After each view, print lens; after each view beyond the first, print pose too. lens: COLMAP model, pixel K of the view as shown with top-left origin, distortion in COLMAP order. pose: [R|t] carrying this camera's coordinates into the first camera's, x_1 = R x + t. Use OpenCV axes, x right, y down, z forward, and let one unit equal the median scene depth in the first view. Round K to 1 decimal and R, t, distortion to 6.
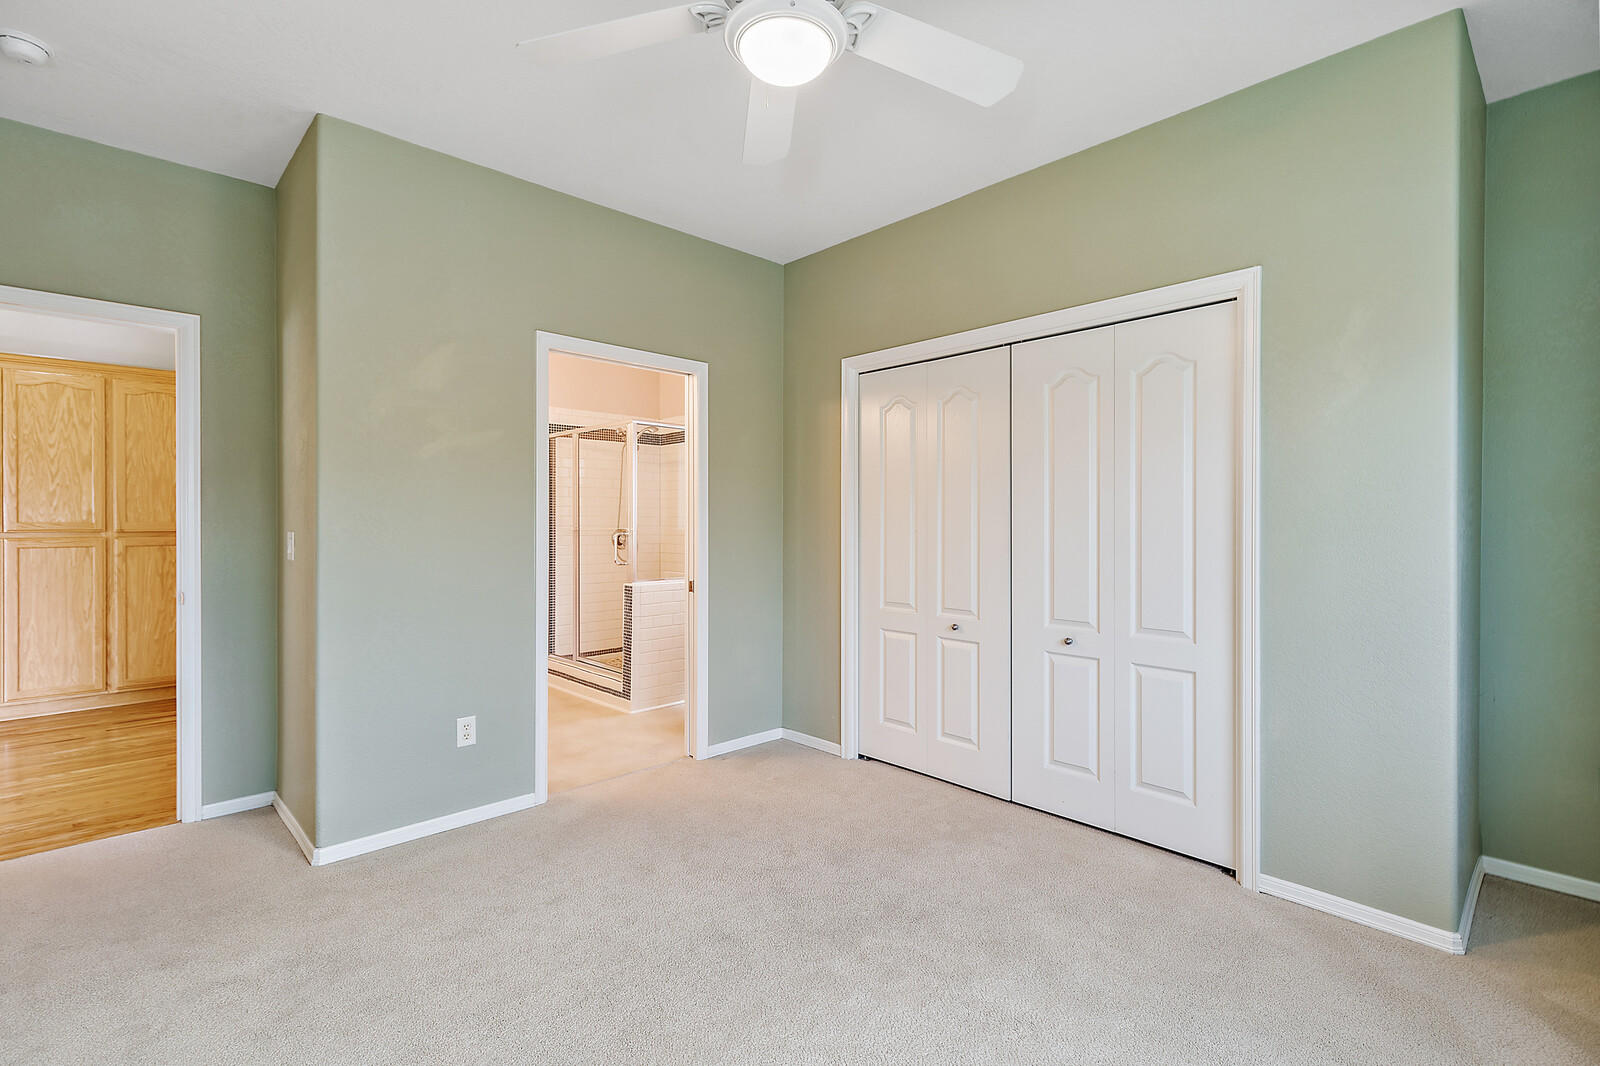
lens RADIAL K [[733.4, 0, 808.1], [0, 733.4, 521.2], [0, 0, 1]] dist [0.008646, -0.001528]
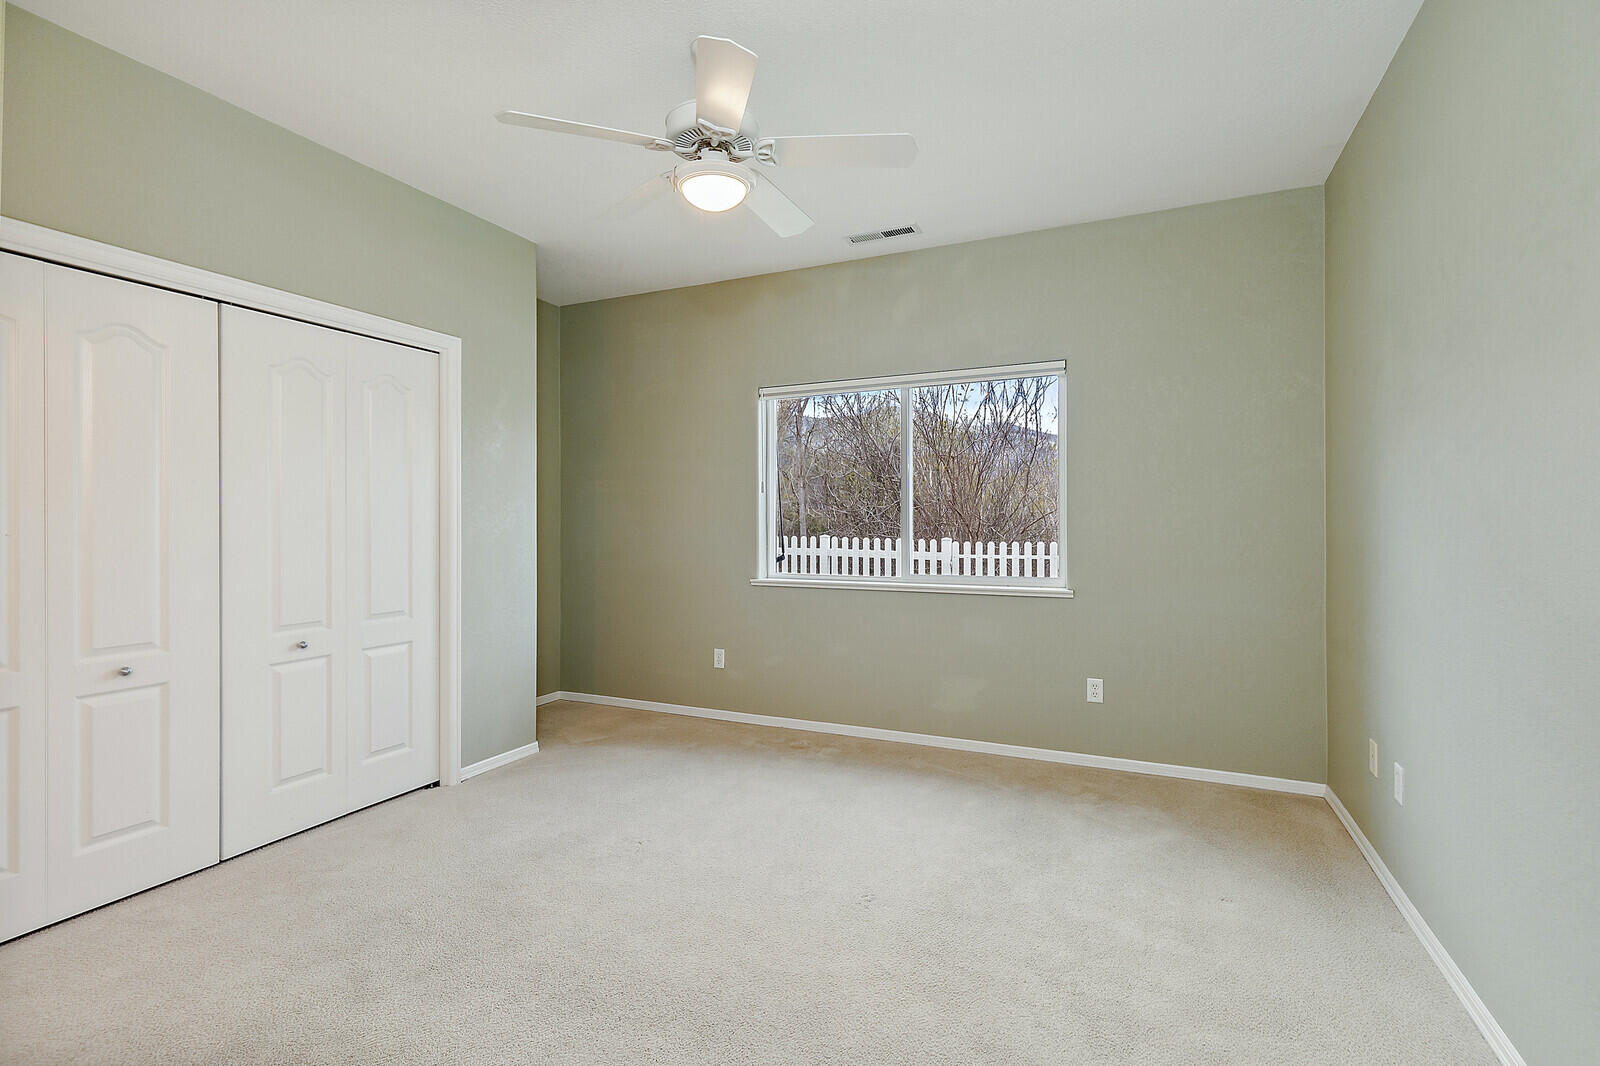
lens RADIAL K [[744.4, 0, 812.6], [0, 744.4, 503.5], [0, 0, 1]] dist [0.007388, -0.000157]
pose [[-0.377984, 0.011561, 0.925740, -0.803791], [-0.011292, 0.999790, -0.017097, -0.011251], [-0.925743, -0.016916, -0.377774, 0.764632]]
